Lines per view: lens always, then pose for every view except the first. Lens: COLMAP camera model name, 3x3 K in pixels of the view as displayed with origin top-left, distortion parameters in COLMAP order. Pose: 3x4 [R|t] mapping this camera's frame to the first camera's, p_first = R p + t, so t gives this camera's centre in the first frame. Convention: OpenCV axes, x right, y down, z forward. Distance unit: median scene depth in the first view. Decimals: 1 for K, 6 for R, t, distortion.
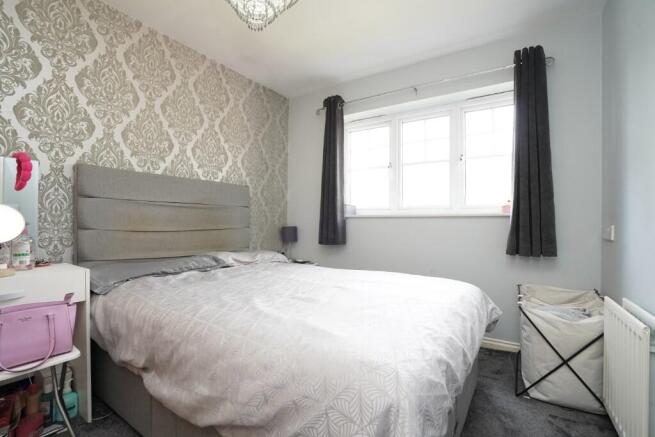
lens RADIAL K [[301.6, 0, 327.2], [0, 301.6, 209.6], [0, 0, 1]] dist [0.000968, 0.000338]
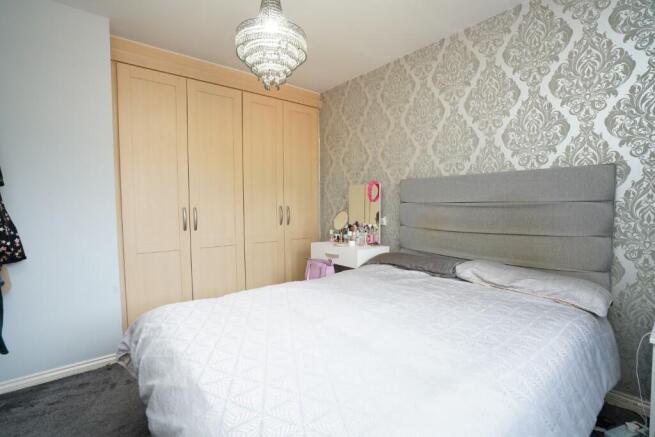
lens RADIAL K [[306.1, 0, 327.2], [0, 306.1, 239.0], [0, 0, 1]] dist [-0.000088, 0.000174]
pose [[-0.288605, 0.048454, -0.956221, 0.415409], [-0.010199, 0.998506, 0.053675, 0.035154], [0.957394, 0.025243, -0.287680, 0.644352]]
